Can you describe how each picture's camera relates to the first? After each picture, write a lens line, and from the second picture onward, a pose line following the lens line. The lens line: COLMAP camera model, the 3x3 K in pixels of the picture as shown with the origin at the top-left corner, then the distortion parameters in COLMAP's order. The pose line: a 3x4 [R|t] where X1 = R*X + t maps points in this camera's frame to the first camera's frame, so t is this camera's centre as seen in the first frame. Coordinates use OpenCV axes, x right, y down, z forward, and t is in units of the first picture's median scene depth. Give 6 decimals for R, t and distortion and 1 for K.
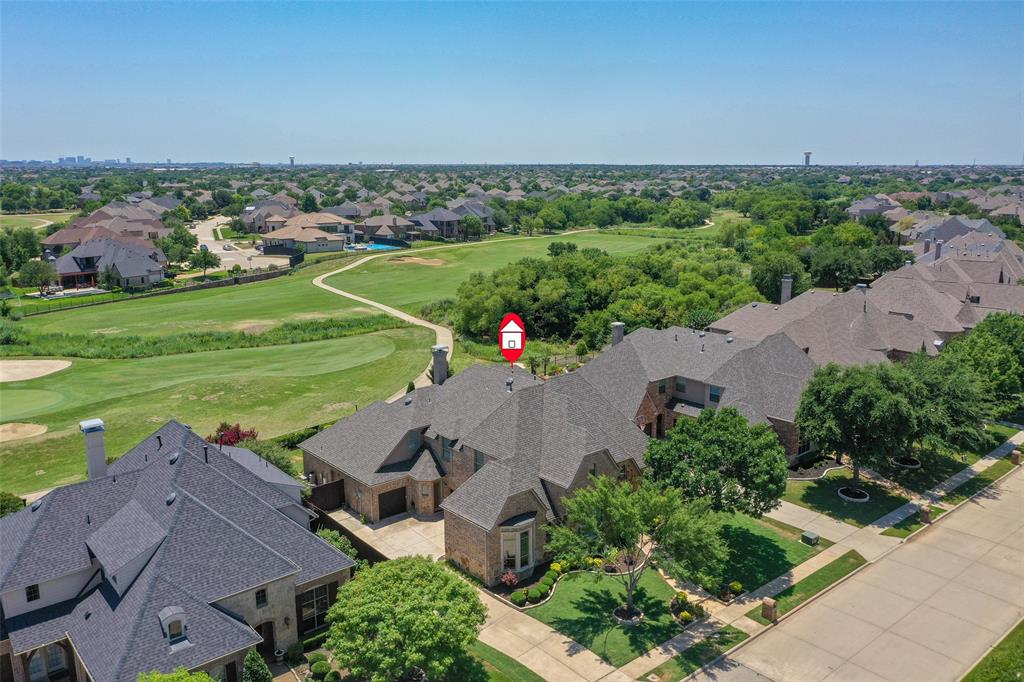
lens RADIAL K [[815.4, 0, 514.1], [0, 815.4, 341.3], [0, 0, 1]] dist [-0.000226, 0.000774]
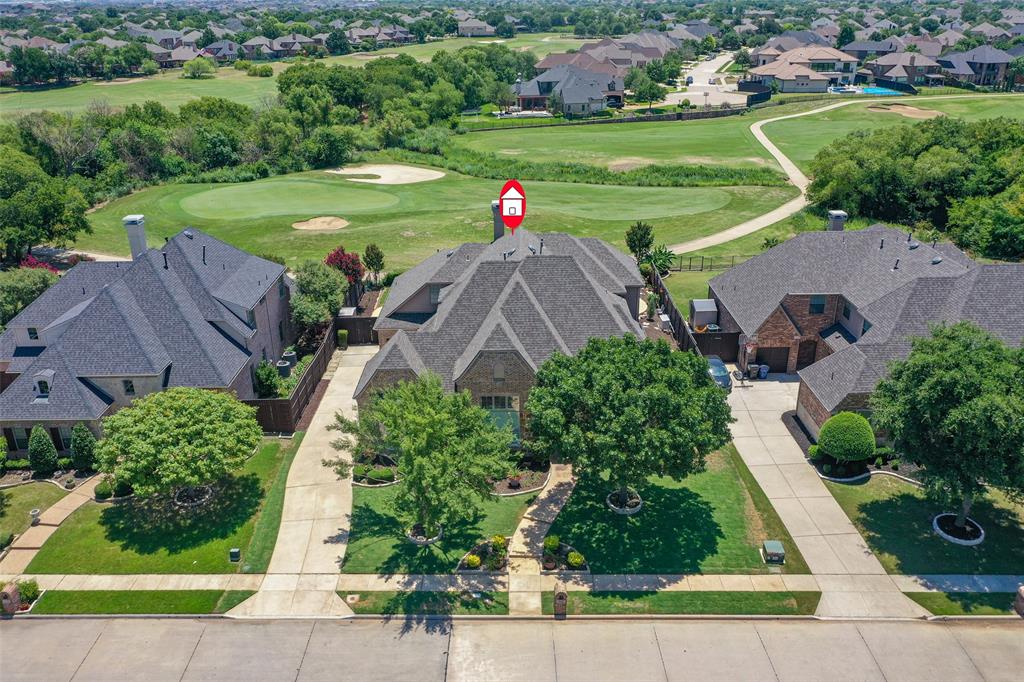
lens RADIAL K [[815.4, 0, 511.0], [0, 815.4, 339.1], [0, 0, 1]] dist [-0.000226, 0.000774]
pose [[0.756125, 0.251104, -0.604335, 0.192020], [-0.131500, 0.962920, 0.235569, -0.023805], [0.641079, -0.098649, 0.761109, 0.113887]]
